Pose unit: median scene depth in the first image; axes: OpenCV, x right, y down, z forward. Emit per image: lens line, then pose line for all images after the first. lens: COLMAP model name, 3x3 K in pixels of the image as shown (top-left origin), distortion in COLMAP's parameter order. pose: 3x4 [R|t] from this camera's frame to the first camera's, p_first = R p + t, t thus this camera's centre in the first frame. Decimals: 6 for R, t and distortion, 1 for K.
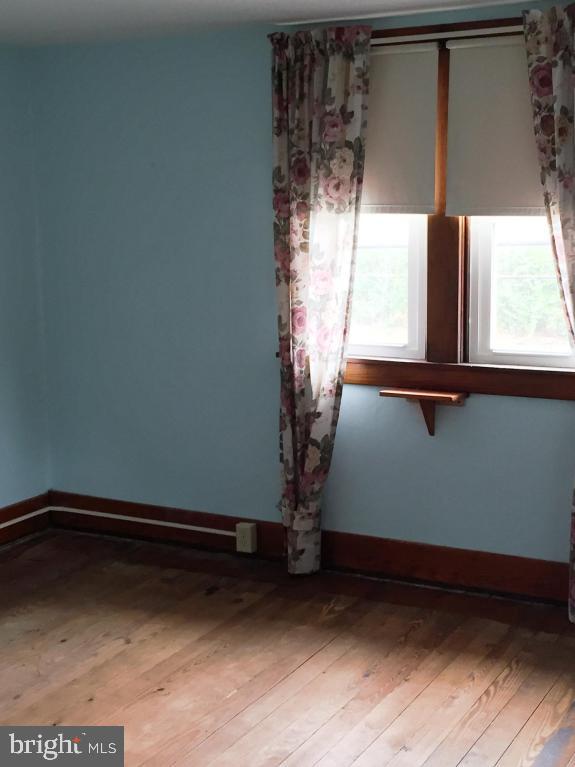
lens RADIAL K [[1127.6, 0, 286.5], [0, 1127.6, 384.2], [0, 0, 1]] dist [0.069640, 0.000000]
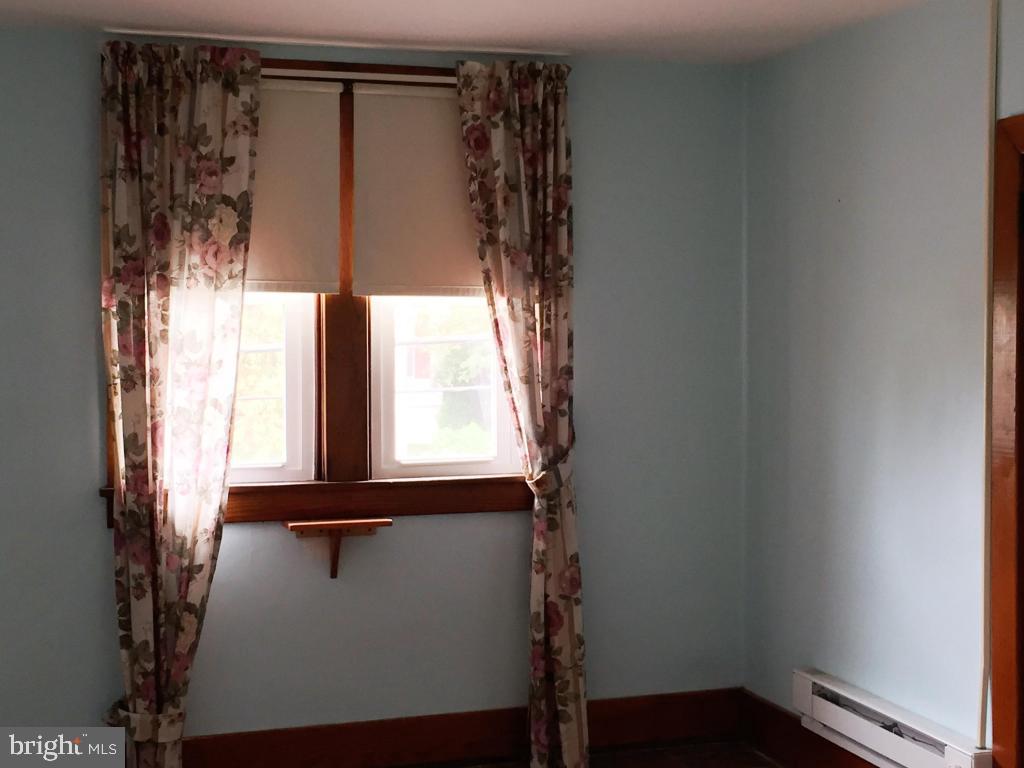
lens RADIAL K [[1505.4, 0, 512.0], [0, 1505.4, 383.3], [0, 0, 1]] dist [0.069640, 0.000000]
pose [[0.703506, -0.025210, 0.710242, -0.523541], [0.107231, 0.991695, -0.071014, 0.000087], [-0.702553, 0.126119, 0.700366, 0.180377]]
